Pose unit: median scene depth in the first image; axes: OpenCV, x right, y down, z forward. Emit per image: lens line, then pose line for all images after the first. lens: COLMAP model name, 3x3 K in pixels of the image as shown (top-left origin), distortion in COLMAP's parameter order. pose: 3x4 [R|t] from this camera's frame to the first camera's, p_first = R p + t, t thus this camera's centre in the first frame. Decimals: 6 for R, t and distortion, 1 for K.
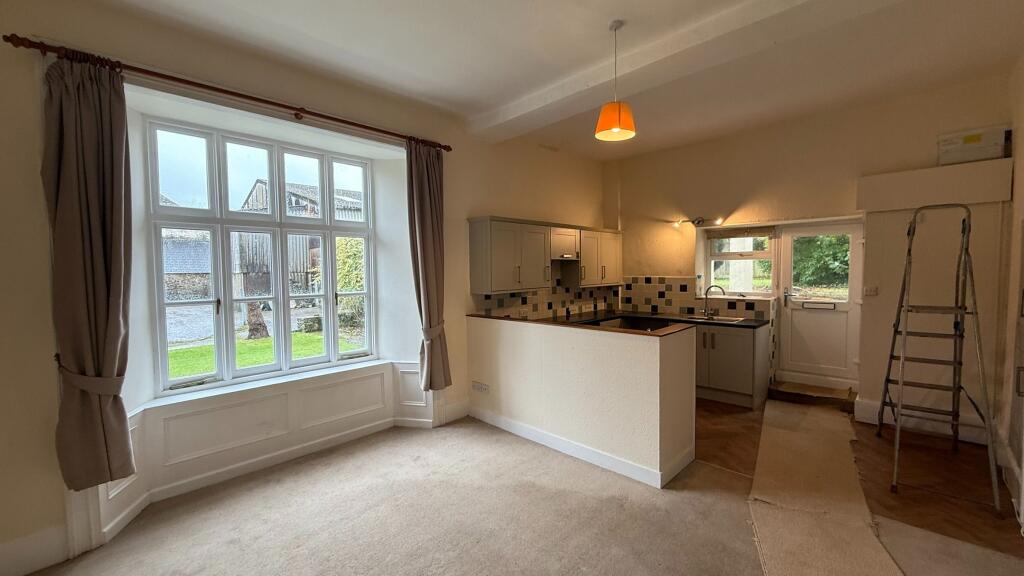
lens RADIAL K [[398.2, 0, 512.0], [0, 398.2, 288.0], [0, 0, 1]] dist [-0.000404, -0.000099]
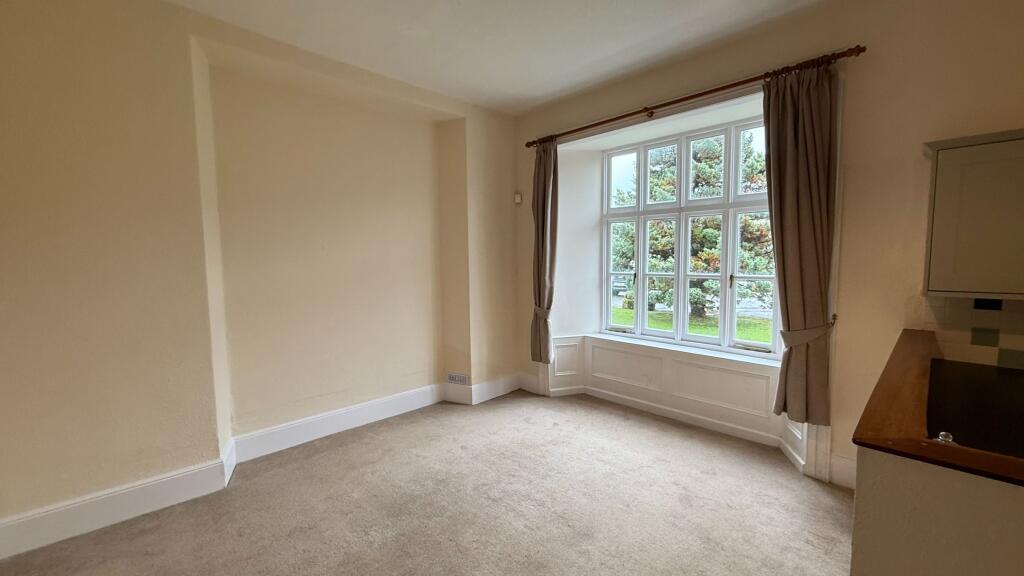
lens RADIAL K [[398.2, 0, 512.0], [0, 398.2, 288.0], [0, 0, 1]] dist [-0.000404, -0.000099]
pose [[-0.010388, 0.090698, -0.995824, 0.369574], [-0.035816, 0.995205, 0.091015, -0.017509], [0.999304, 0.036612, -0.007089, 0.367303]]
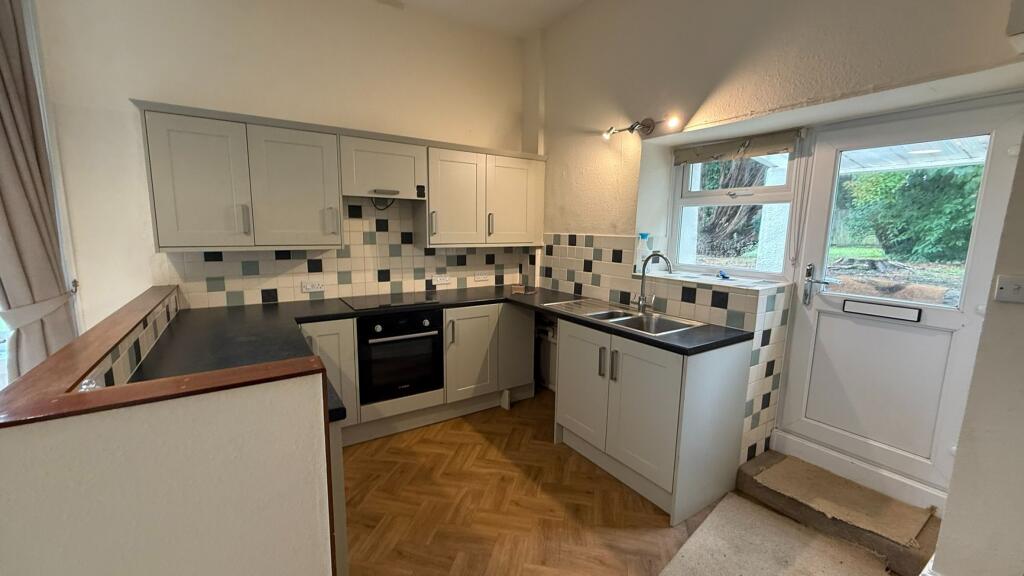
lens RADIAL K [[402.2, 0, 512.0], [0, 402.2, 288.0], [0, 0, 1]] dist [0.001077, 0.000031]
pose [[0.976235, 0.059517, -0.208383, 0.426826], [-0.037827, 0.993585, 0.106570, -0.009850], [0.213389, -0.096155, 0.972224, 0.445516]]
